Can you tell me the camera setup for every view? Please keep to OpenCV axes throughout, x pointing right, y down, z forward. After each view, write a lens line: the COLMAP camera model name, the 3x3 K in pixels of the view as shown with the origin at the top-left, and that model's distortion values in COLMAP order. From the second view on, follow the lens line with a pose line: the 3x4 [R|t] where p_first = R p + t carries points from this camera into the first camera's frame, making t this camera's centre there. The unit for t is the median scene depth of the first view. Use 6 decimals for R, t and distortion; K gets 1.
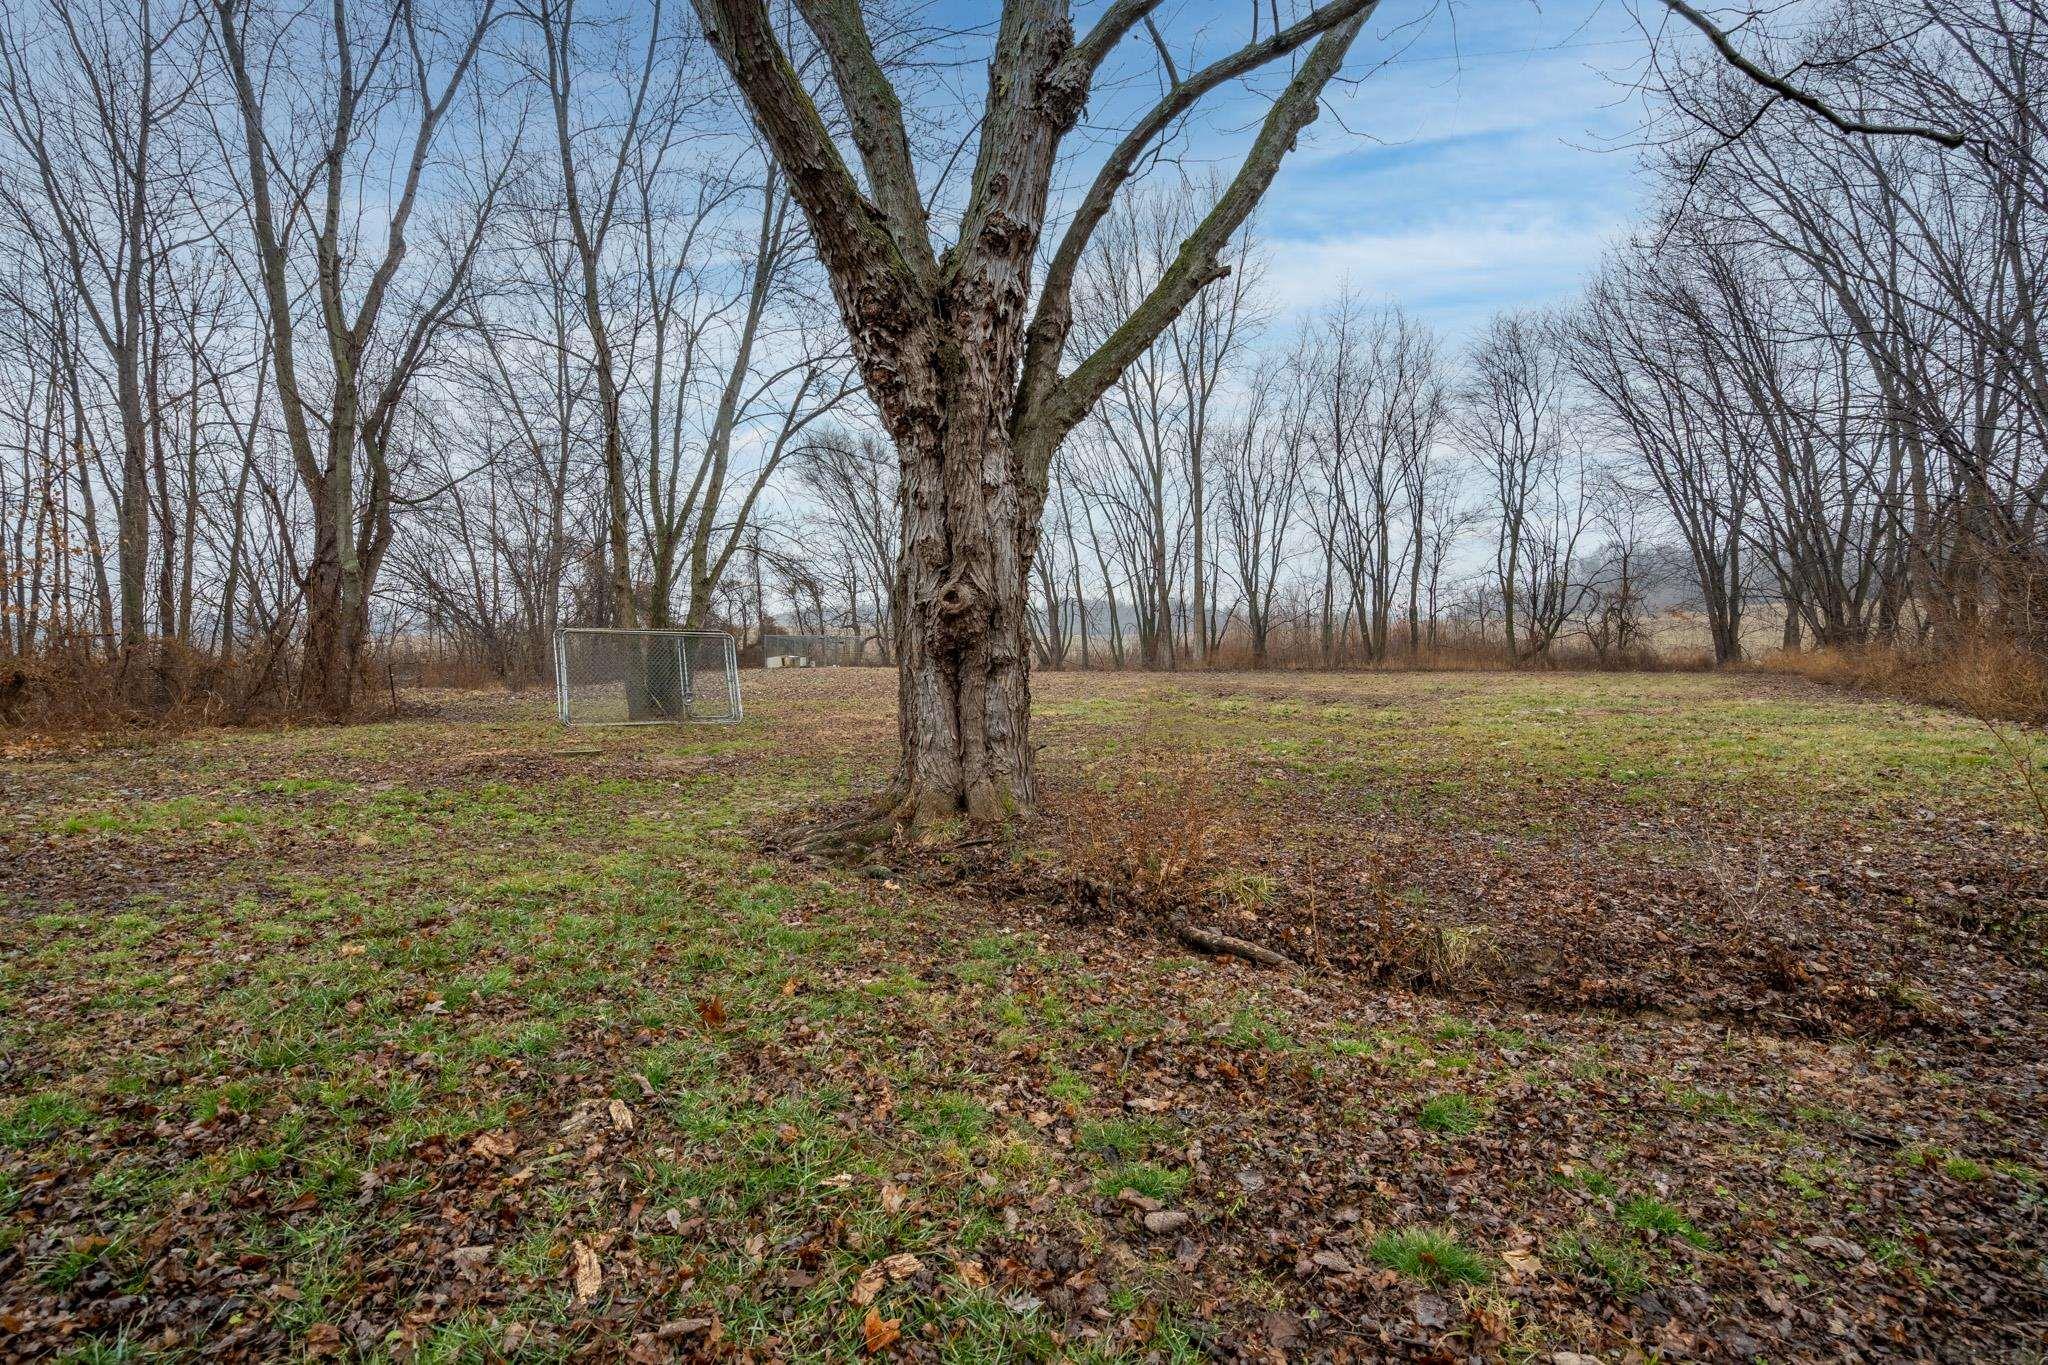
lens RADIAL K [[954.8, 0, 1021.2], [0, 954.8, 682.1], [0, 0, 1]] dist [-0.030661, 0.007430]
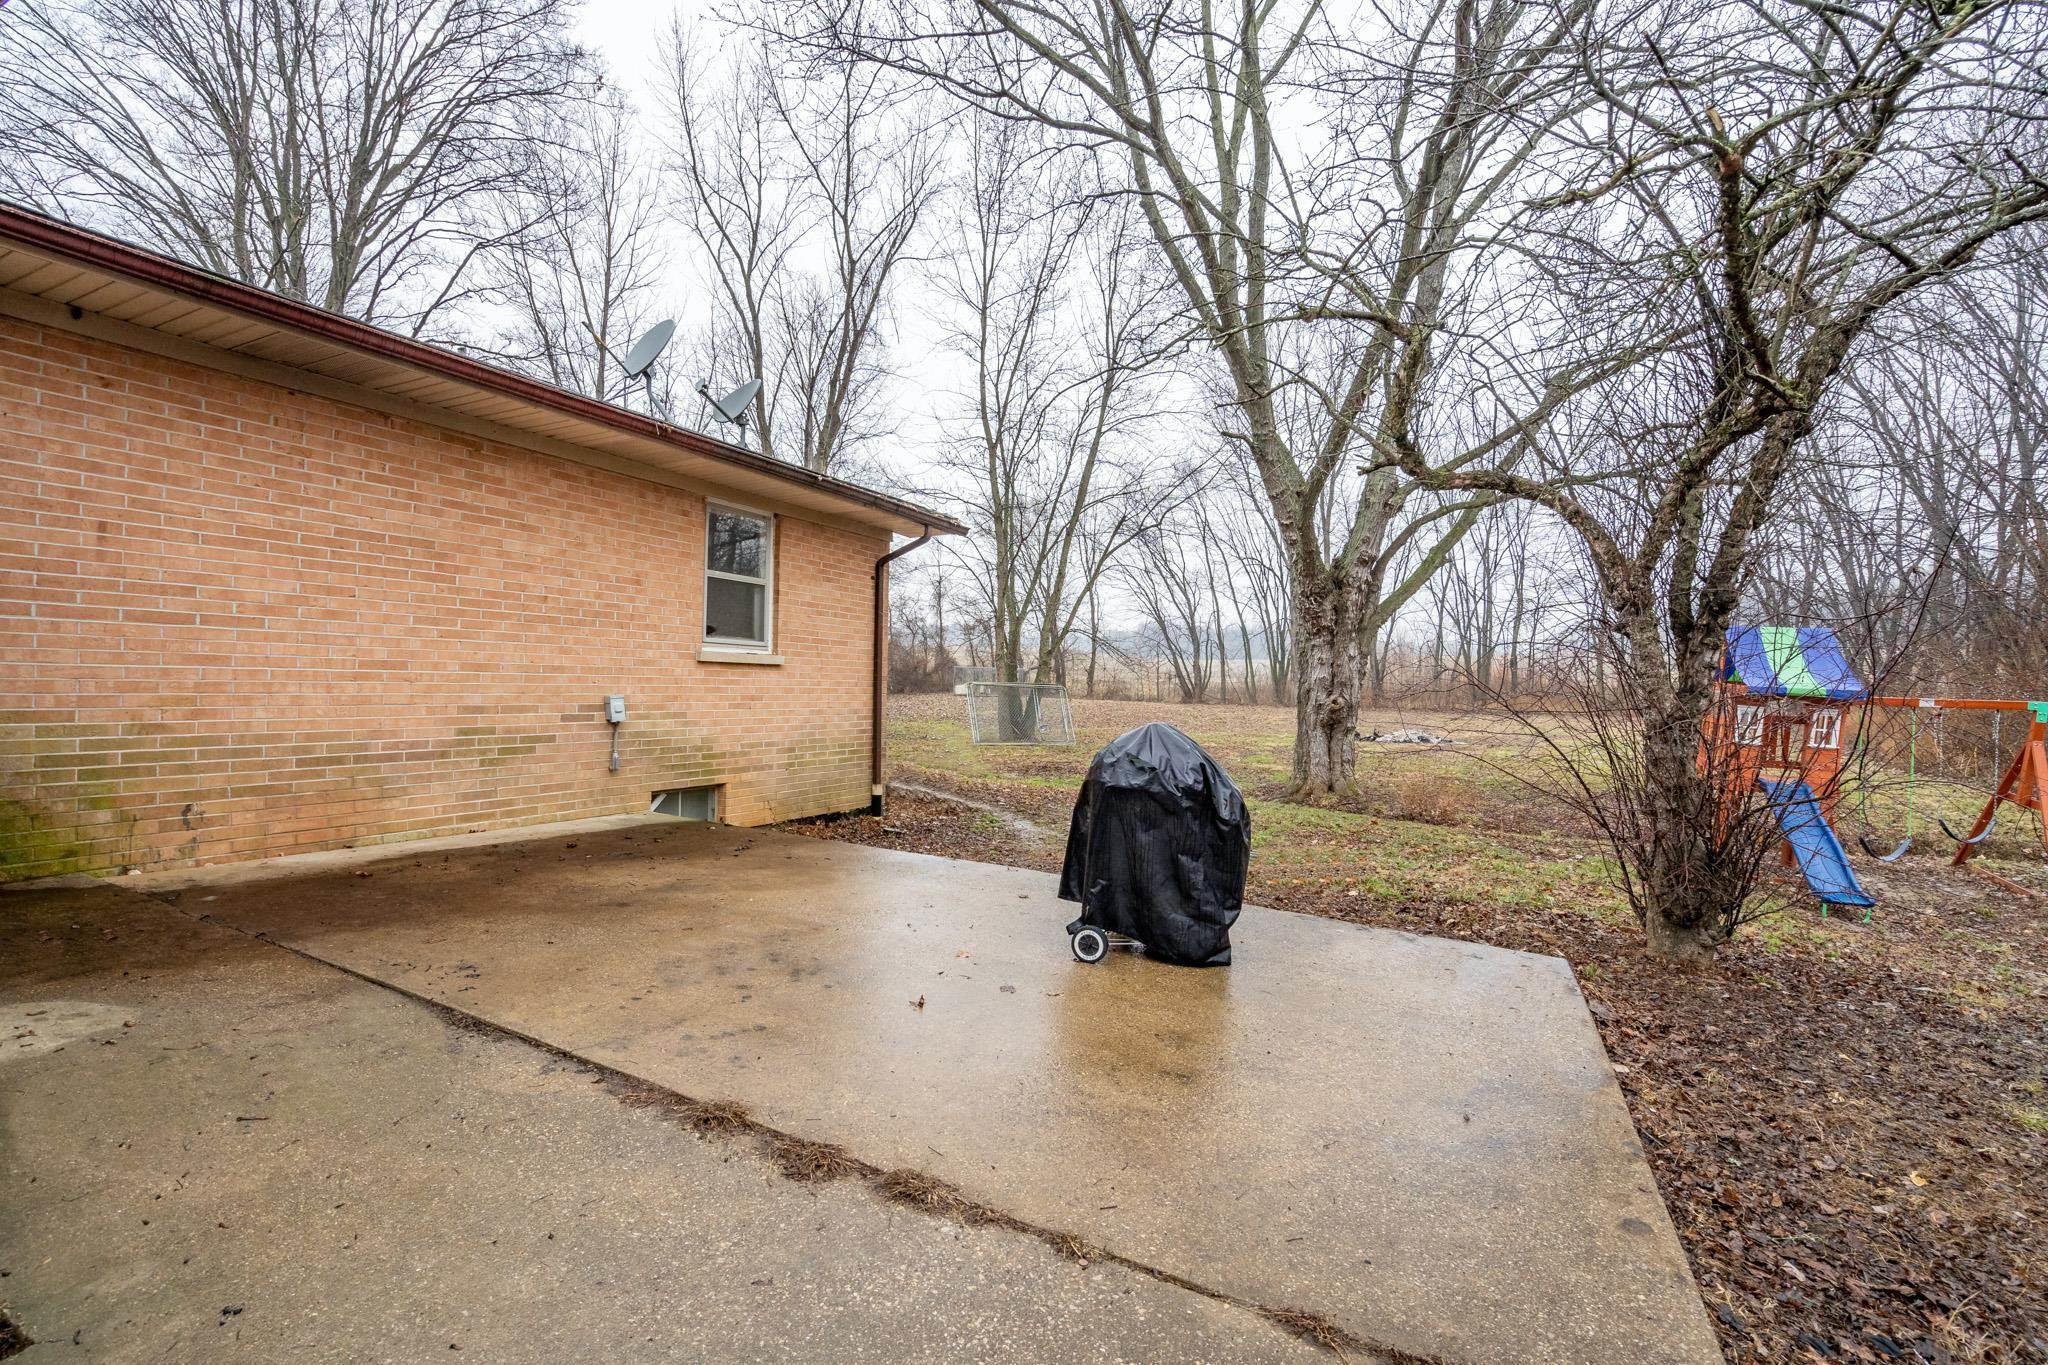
lens RADIAL K [[954.8, 0, 1026.3], [0, 954.8, 679.8], [0, 0, 1]] dist [-0.030661, 0.007430]
pose [[0.996509, 0.031147, -0.077455, -0.185905], [-0.032739, 0.999276, -0.019371, -0.020482], [0.076796, 0.021840, 0.996808, -0.408790]]
